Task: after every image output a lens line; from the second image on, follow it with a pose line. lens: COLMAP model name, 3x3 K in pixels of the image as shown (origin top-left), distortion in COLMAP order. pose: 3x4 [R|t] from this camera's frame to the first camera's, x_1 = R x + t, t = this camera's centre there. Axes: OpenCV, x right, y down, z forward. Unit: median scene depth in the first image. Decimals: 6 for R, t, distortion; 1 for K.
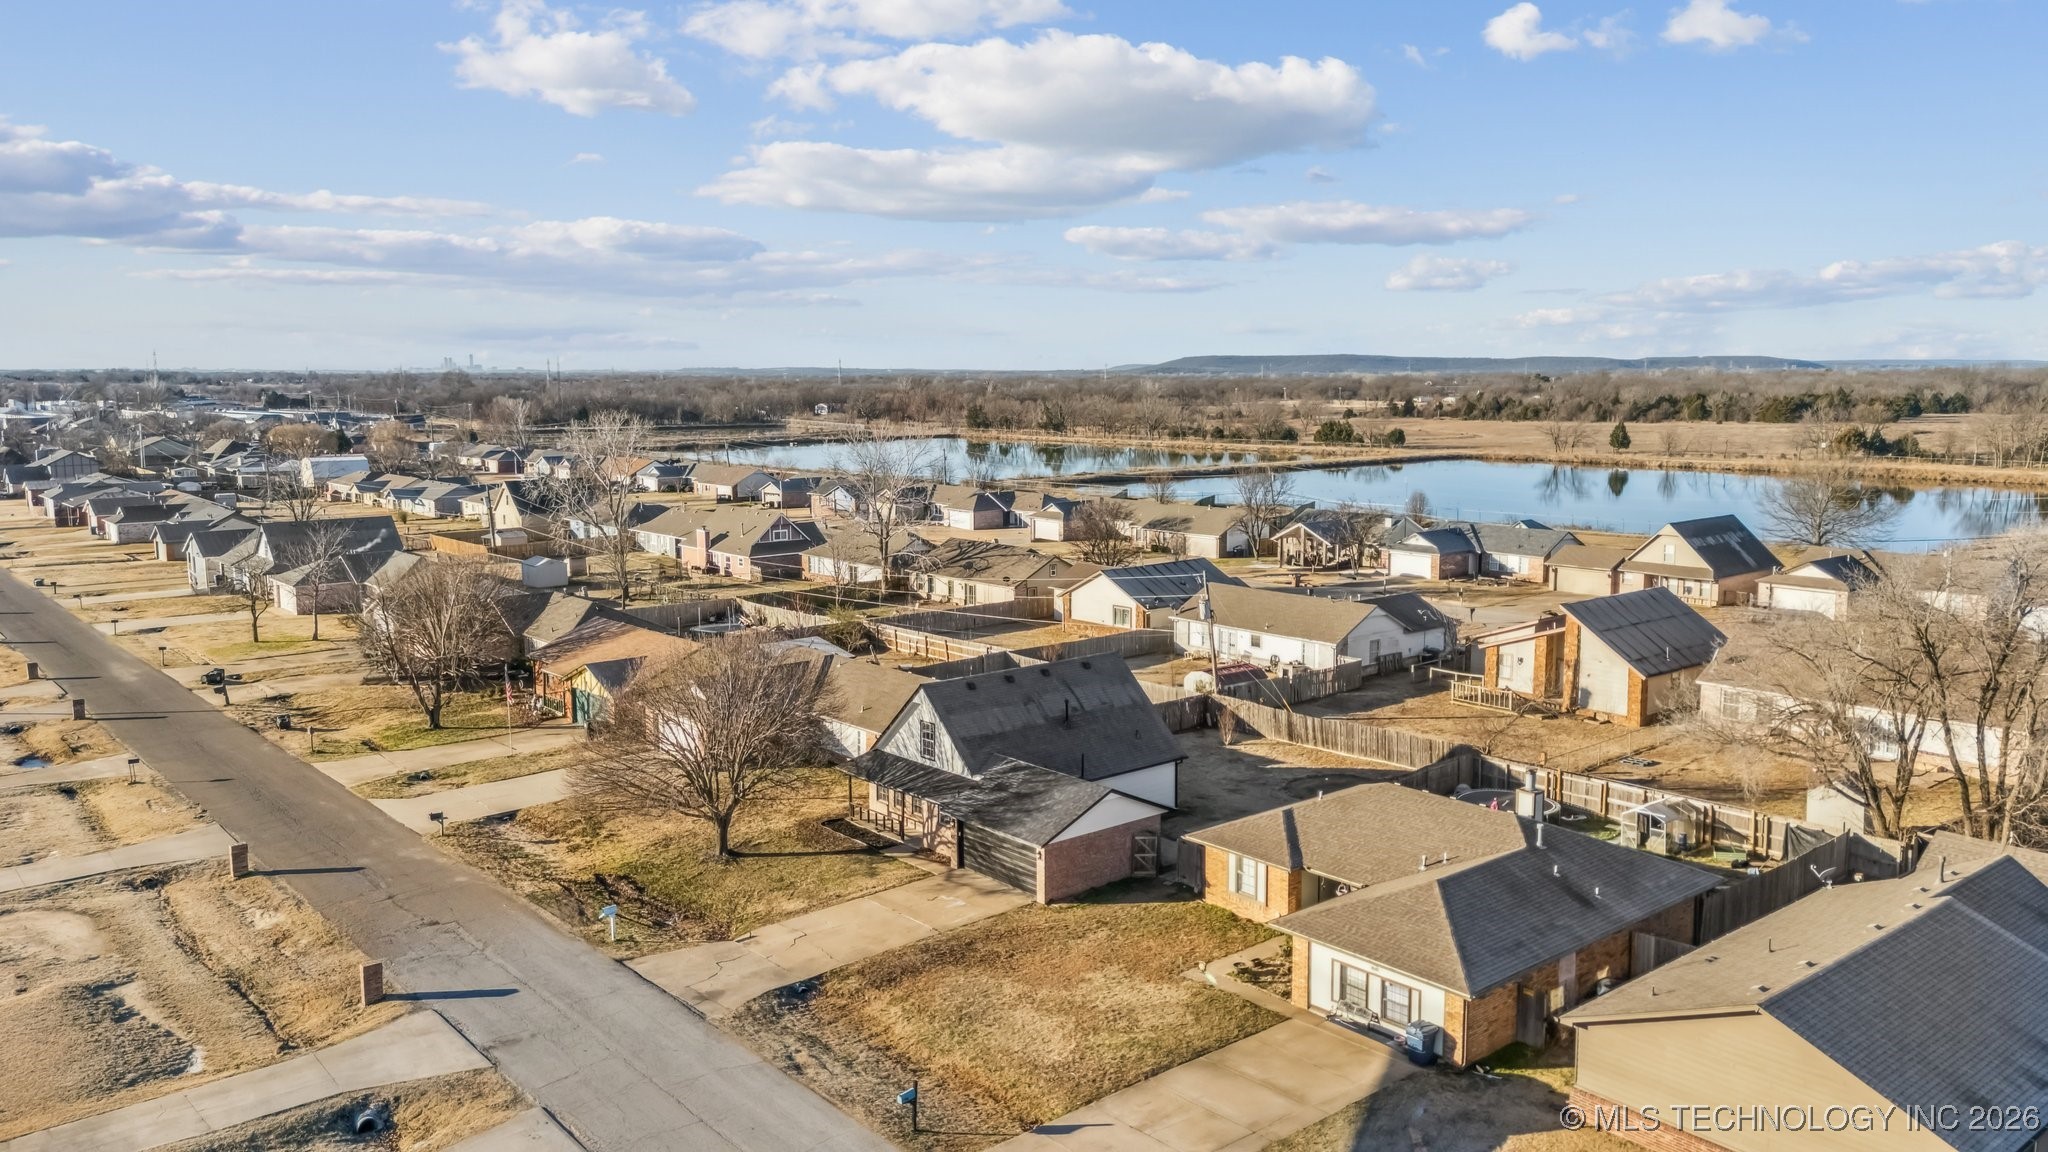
lens RADIAL K [[1525.9, 0, 1024.0], [0, 1525.9, 576.0], [0, 0, 1]] dist [0.045711, -0.003560]
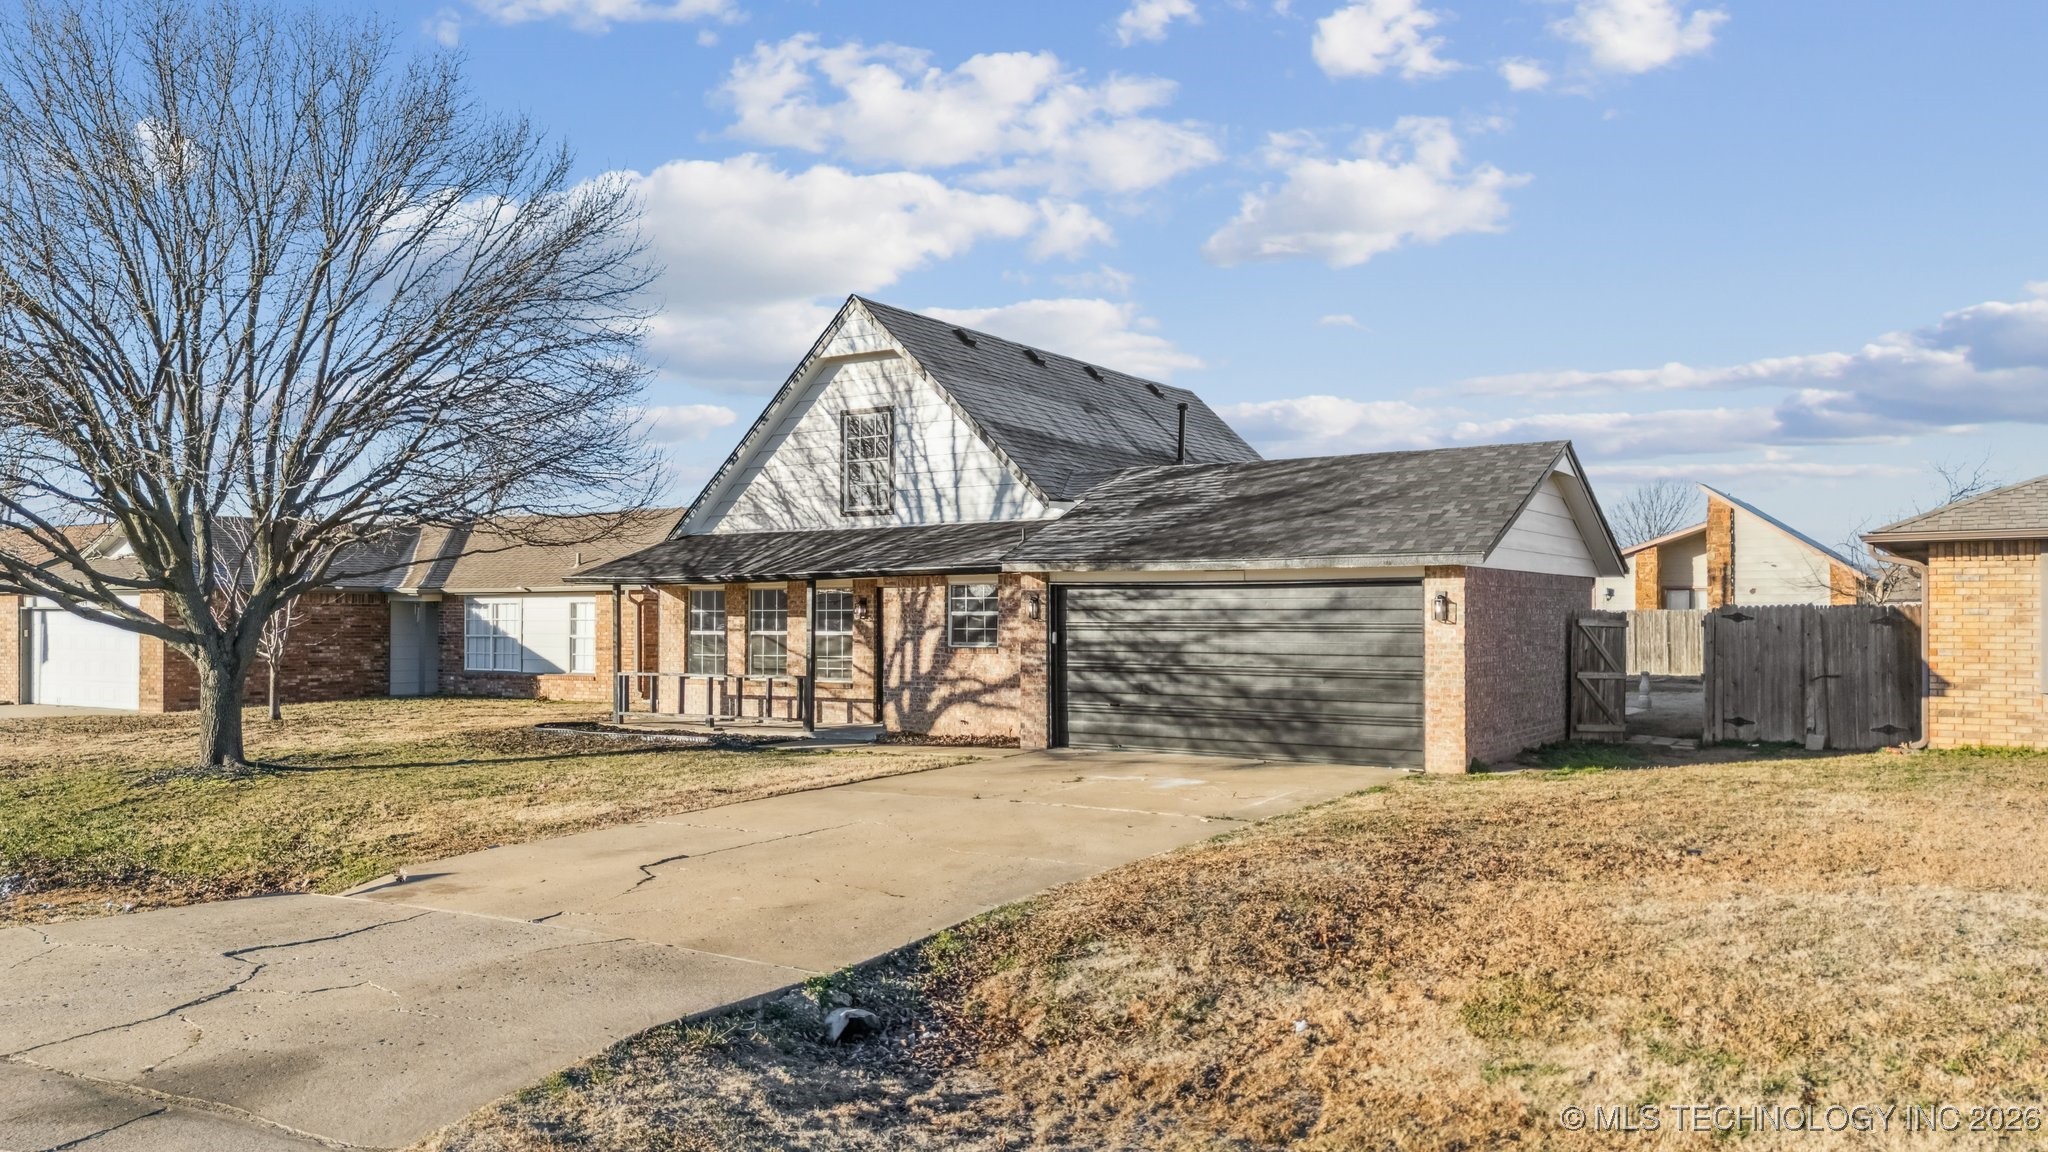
lens RADIAL K [[1525.9, 0, 1024.0], [0, 1525.9, 576.0], [0, 0, 1]] dist [0.045711, -0.003560]
pose [[0.954503, 0.020230, 0.297514, -0.146127], [0.027379, 0.987537, -0.154987, 0.207731], [-0.296941, 0.156081, 0.942053, 0.697159]]
